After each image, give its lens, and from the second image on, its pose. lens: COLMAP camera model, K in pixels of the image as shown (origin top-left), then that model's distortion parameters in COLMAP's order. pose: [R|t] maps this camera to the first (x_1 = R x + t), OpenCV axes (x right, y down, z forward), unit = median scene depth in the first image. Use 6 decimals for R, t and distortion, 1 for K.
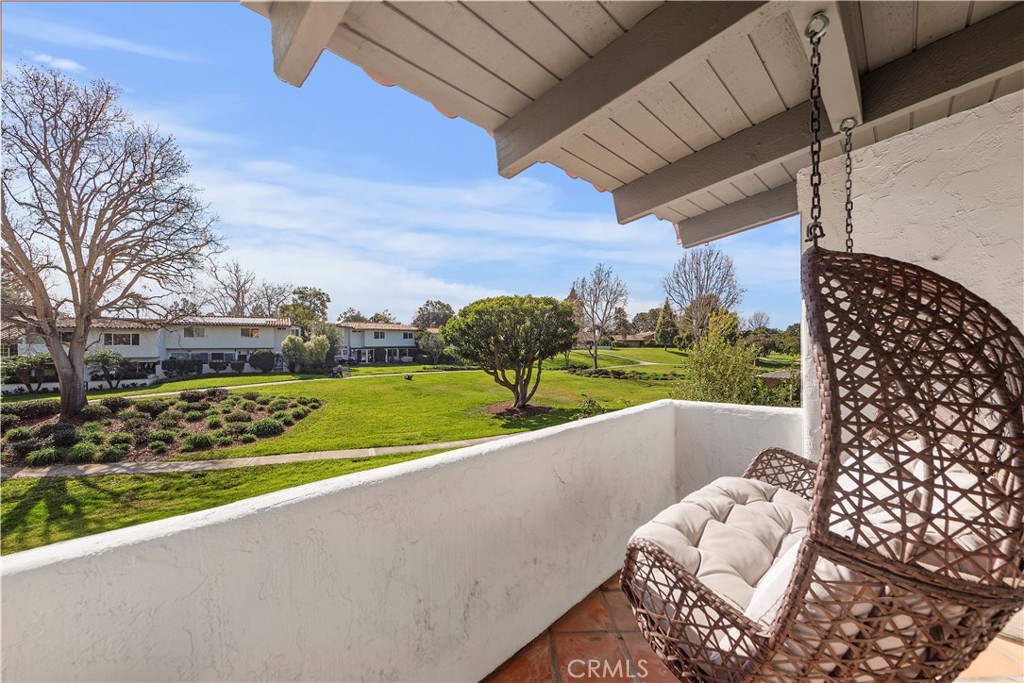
lens RADIAL K [[402.0, 0, 518.9], [0, 402.0, 342.7], [0, 0, 1]] dist [0.001646, -0.000097]
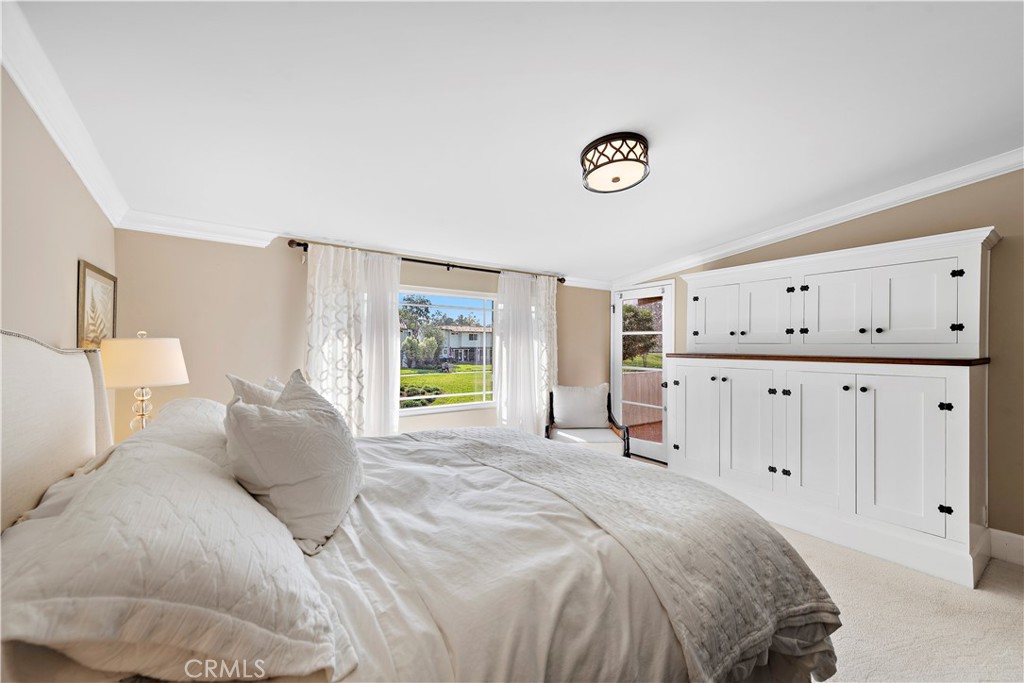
lens RADIAL K [[402.0, 0, 516.5], [0, 402.0, 342.3], [0, 0, 1]] dist [0.001646, -0.000097]
pose [[0.982080, 0.010224, -0.188186, -0.019714], [-0.011092, 0.999932, -0.003559, -0.001895], [0.188137, 0.005583, 0.982127, -0.139676]]
